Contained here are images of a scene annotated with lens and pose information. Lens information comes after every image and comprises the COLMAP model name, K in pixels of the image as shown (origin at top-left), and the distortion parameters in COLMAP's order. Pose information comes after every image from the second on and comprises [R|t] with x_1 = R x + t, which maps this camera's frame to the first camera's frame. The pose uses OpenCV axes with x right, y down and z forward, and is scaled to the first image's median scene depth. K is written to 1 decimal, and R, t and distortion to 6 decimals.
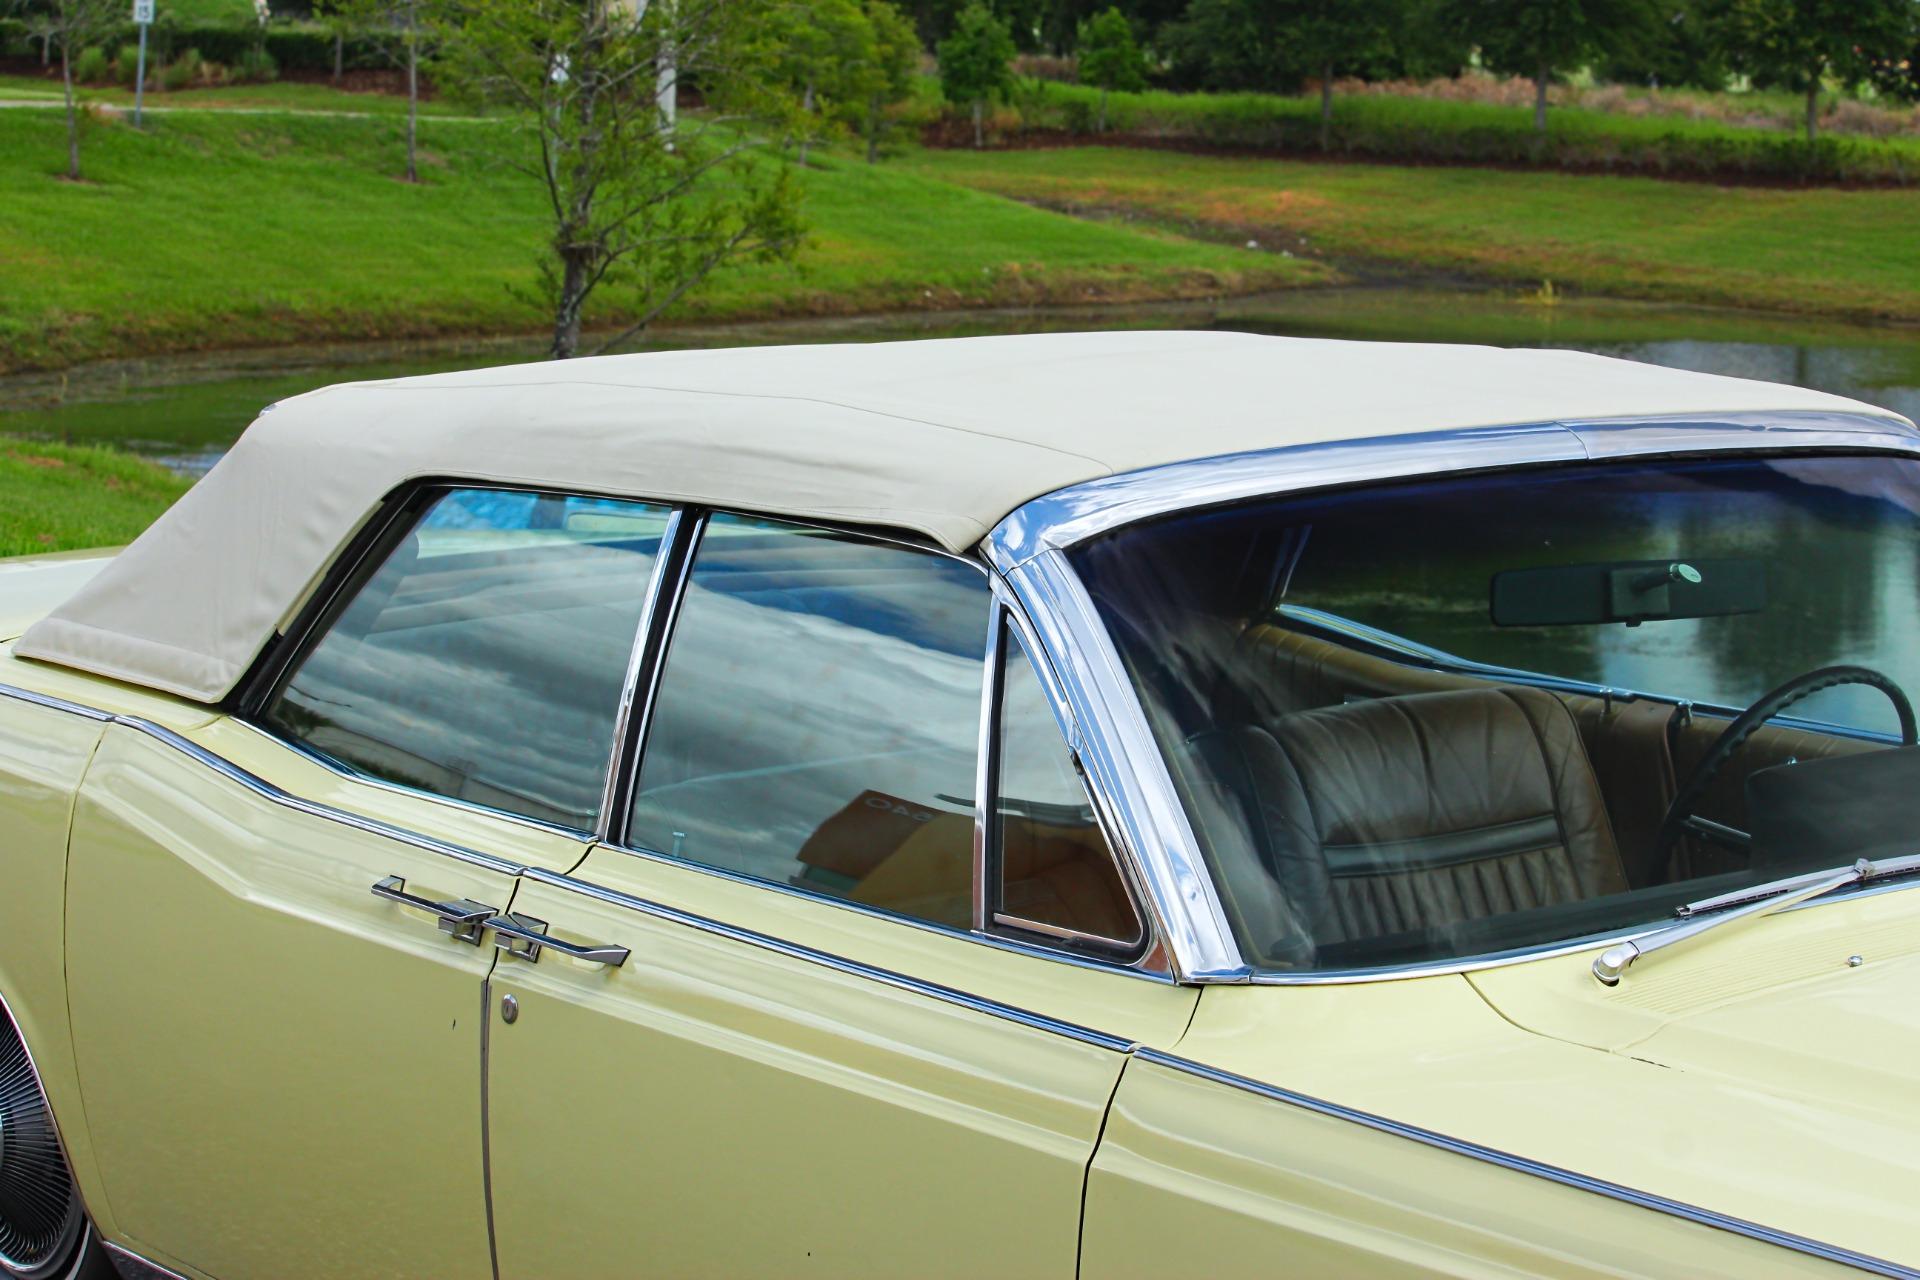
lens RADIAL K [[4871.2, 0, 962.3], [0, 4871.2, 597.8], [0, 0, 1]] dist [-0.368479, -0.316930]
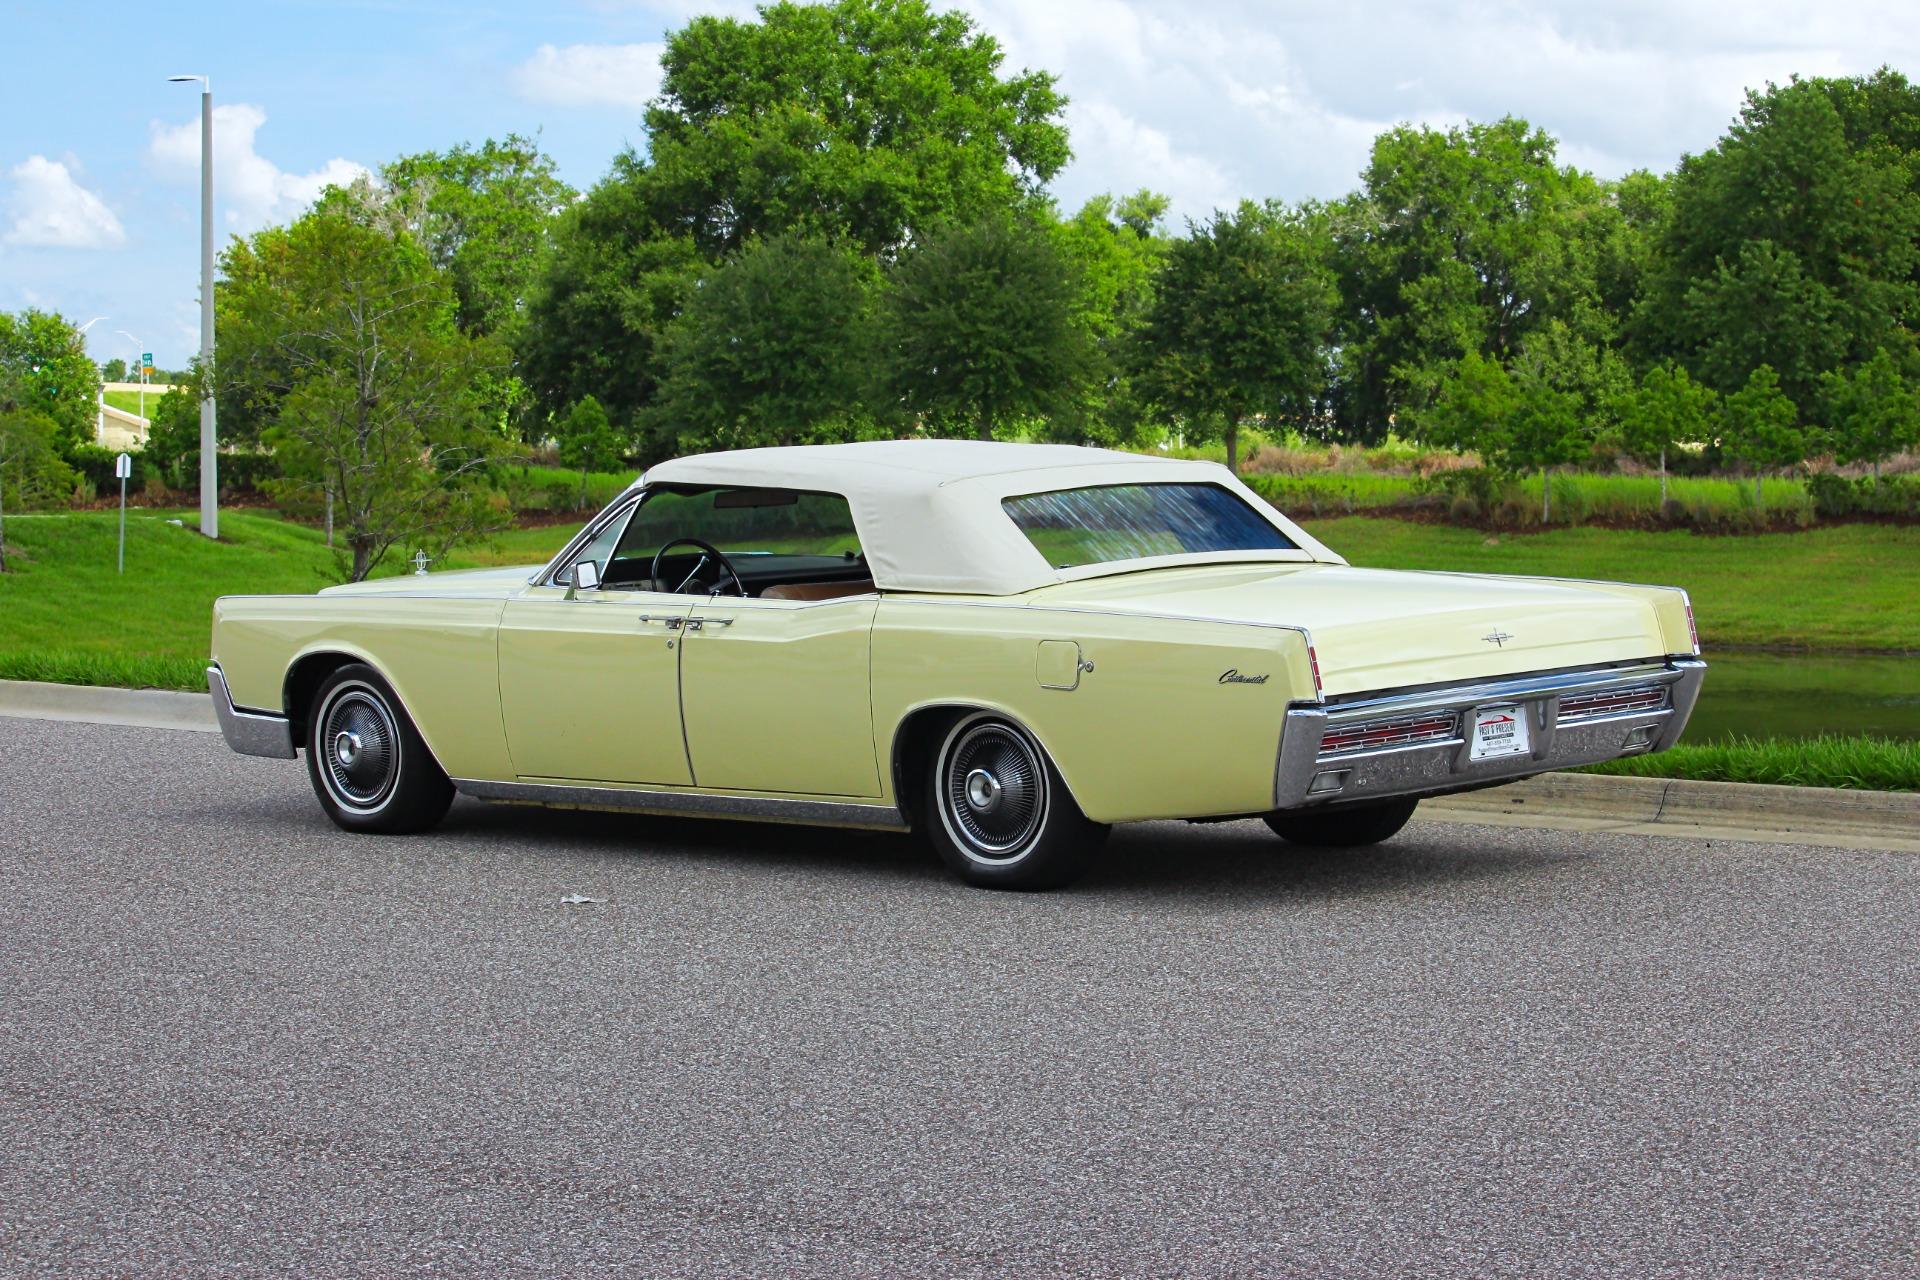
lens RADIAL K [[4888.1, 0, 960.0], [0, 4888.1, 640.0], [0, 0, 1]] dist [-0.358134, -0.448867]
pose [[0.992529, -0.047587, 0.112345, -0.013425], [0.055543, 0.996084, -0.068788, 0.014832], [-0.108632, 0.074514, 0.991285, -0.104575]]
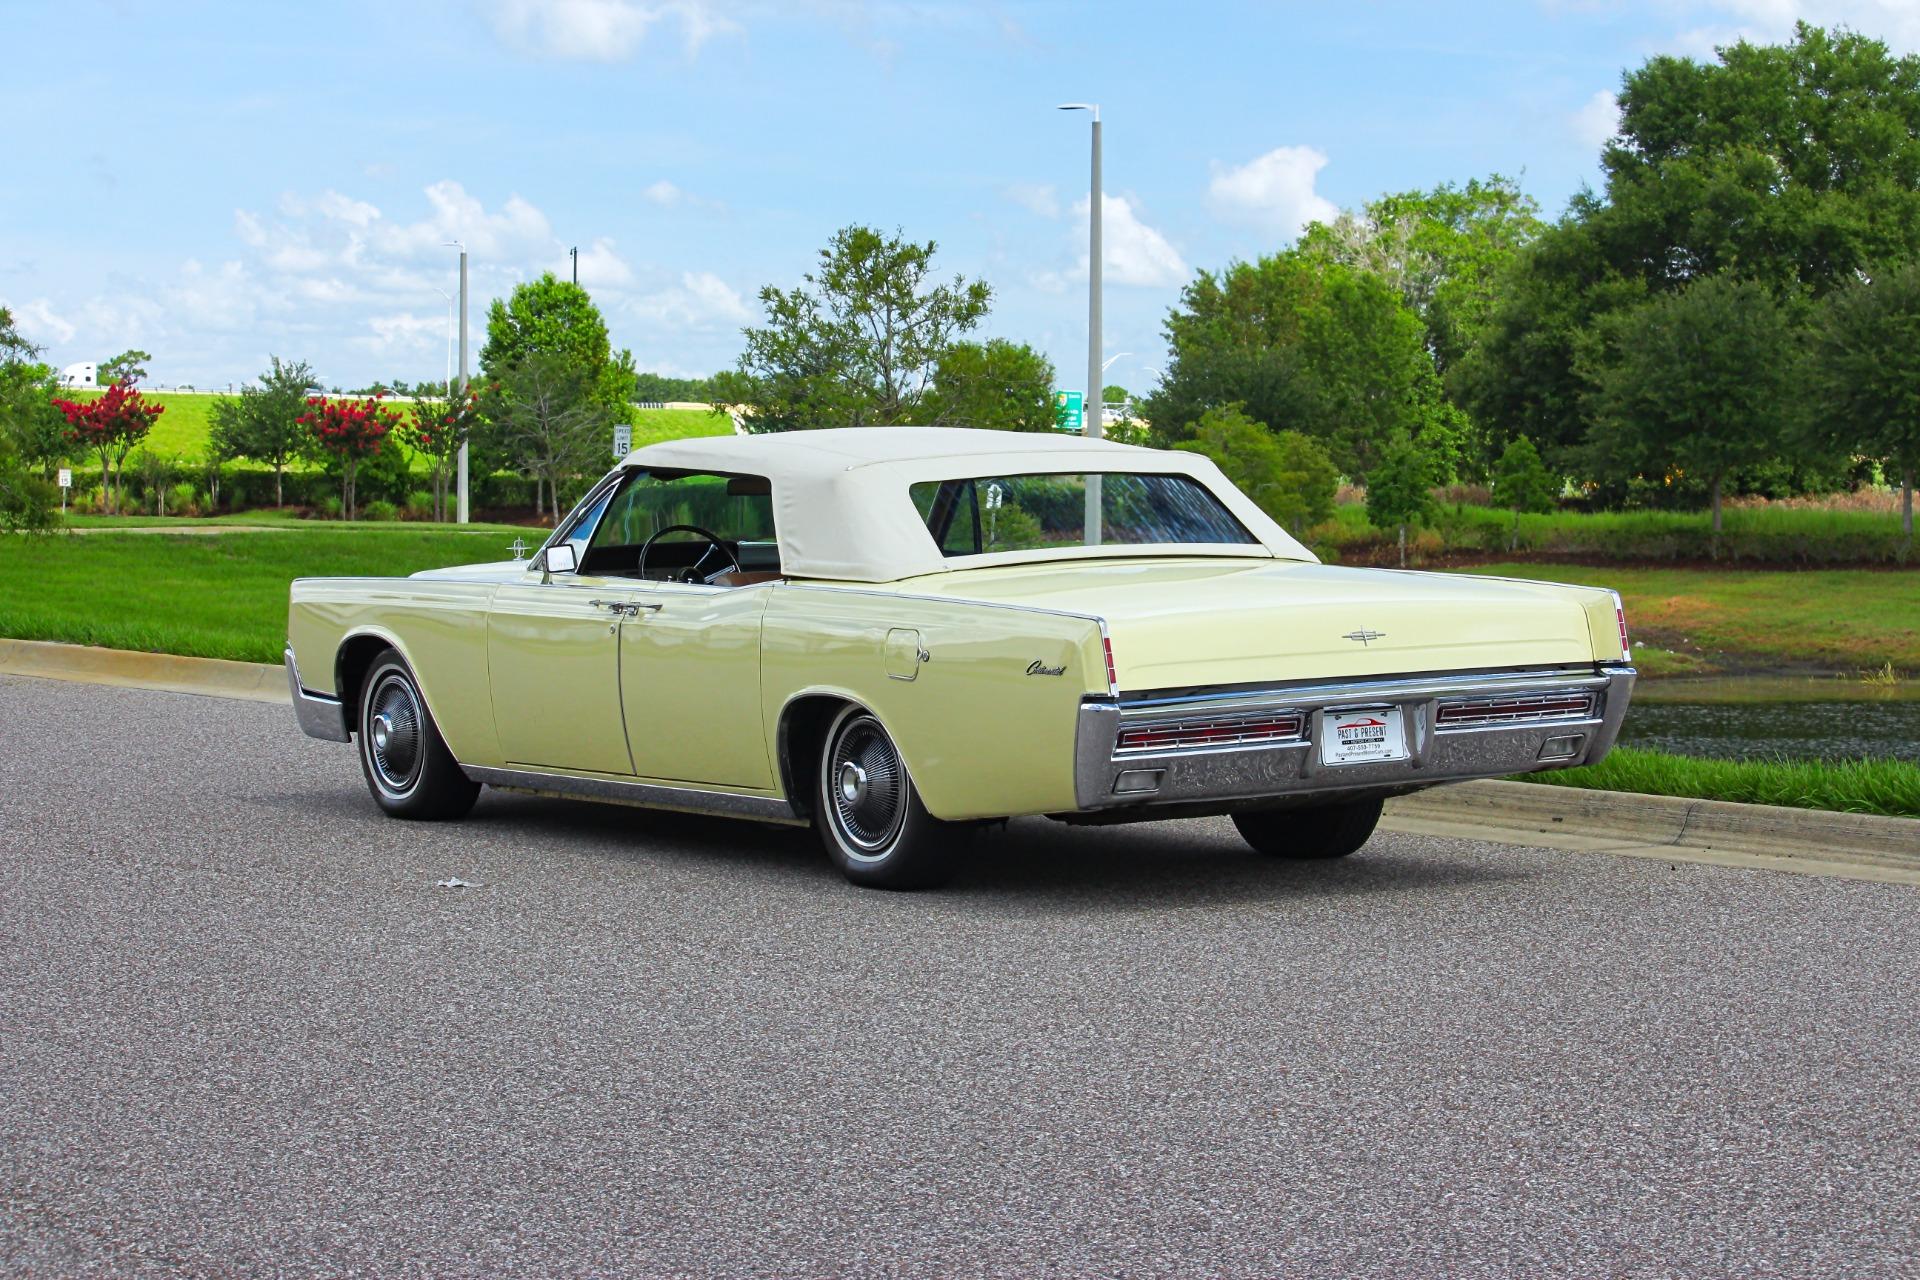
lens RADIAL K [[4895.7, 0, 1010.8], [0, 4895.7, 533.4], [0, 0, 1]] dist [-0.405595, -0.445791]
pose [[0.995322, -0.026416, -0.092937, 0.020458], [0.016360, 0.994087, -0.107348, 0.017244], [0.095223, 0.105325, 0.989868, -0.099217]]
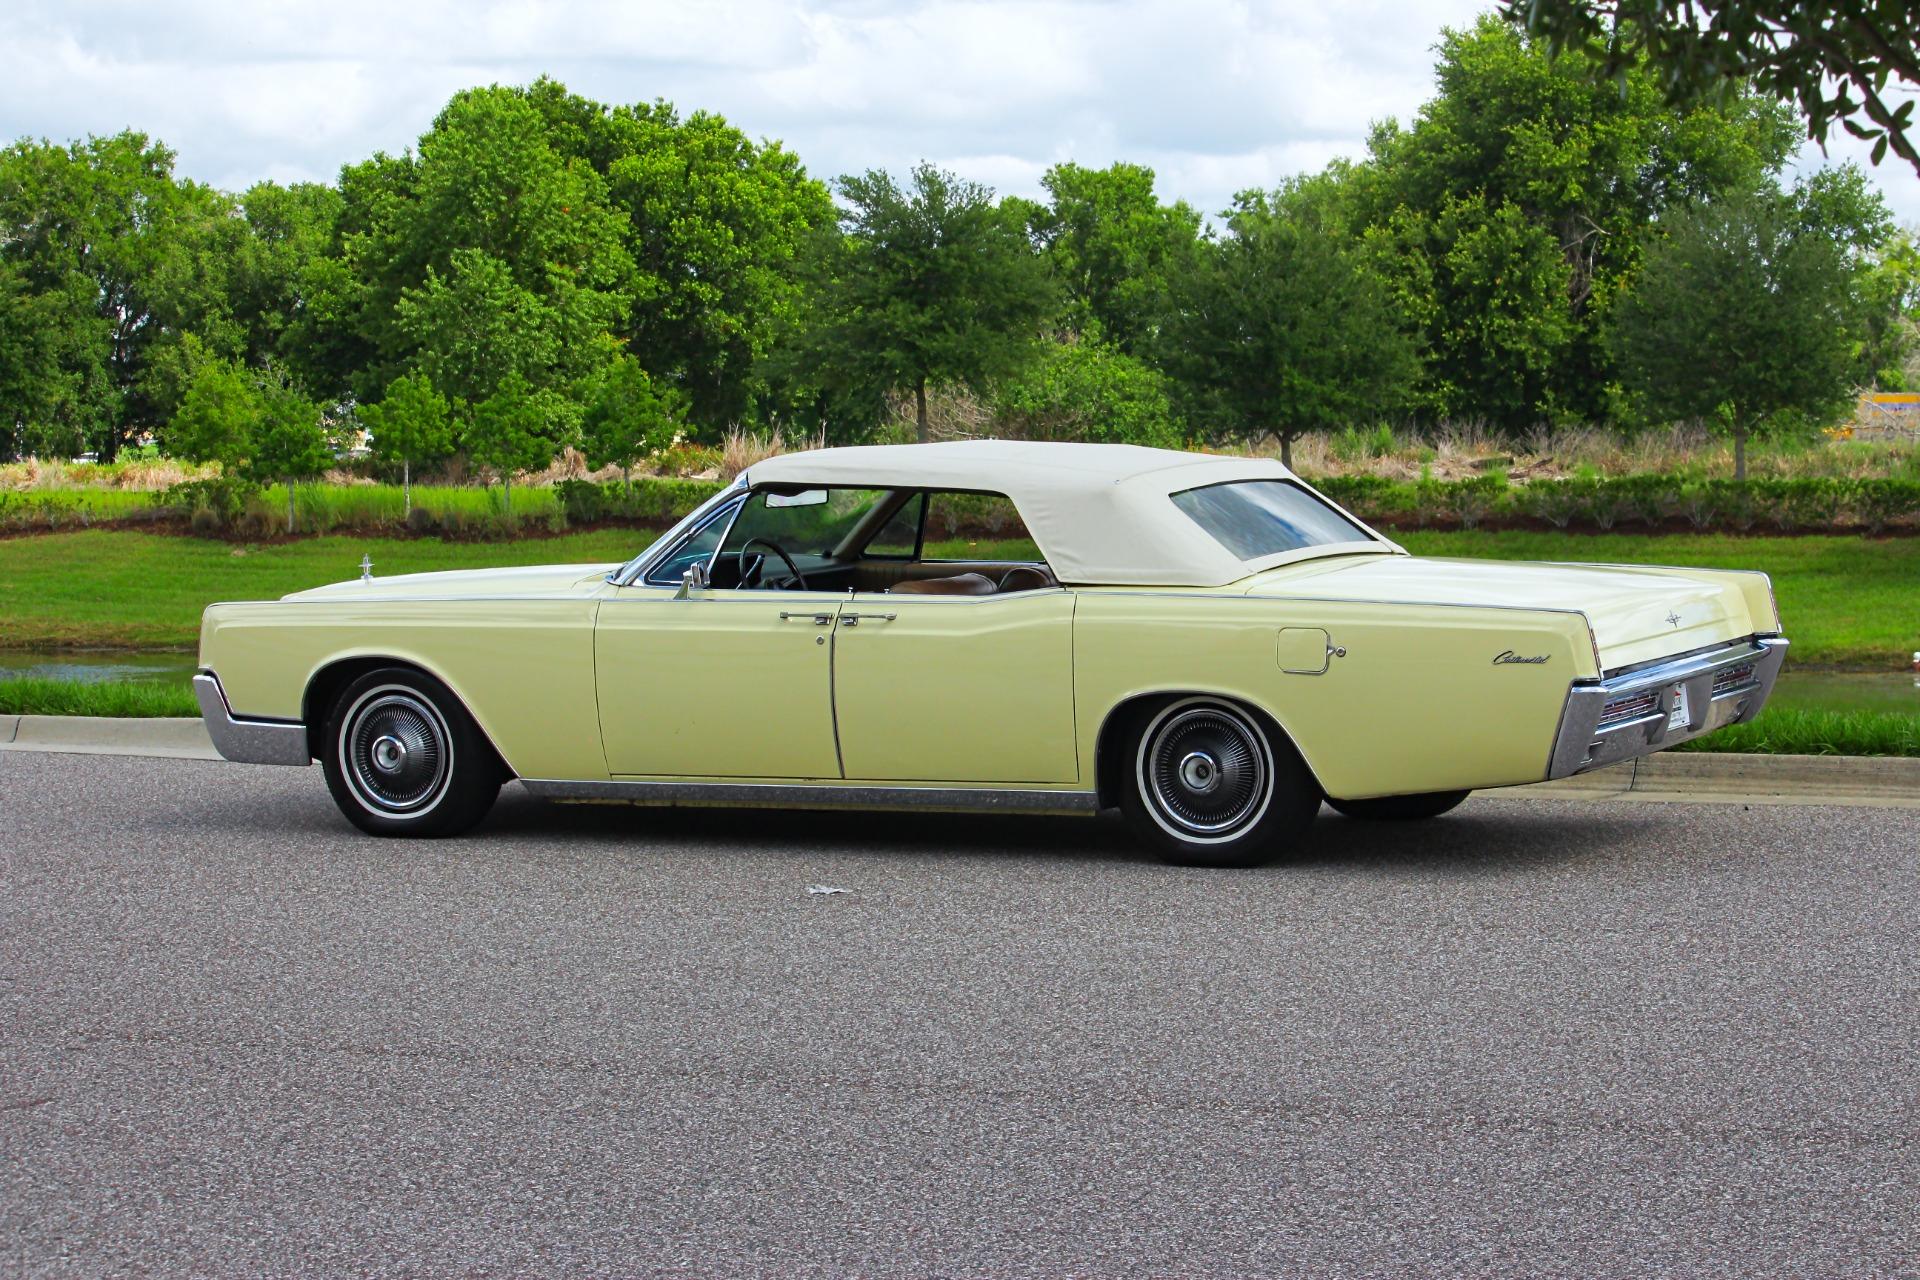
lens RADIAL K [[4899.5, 0, 874.8], [0, 4899.5, 637.3], [0, 0, 1]] dist [-0.440855, 0.267527]
pose [[0.918539, -0.063845, 0.390142, -0.064101], [0.090662, 0.994591, -0.050692, 0.011976], [-0.384795, 0.081933, 0.919358, -0.096649]]
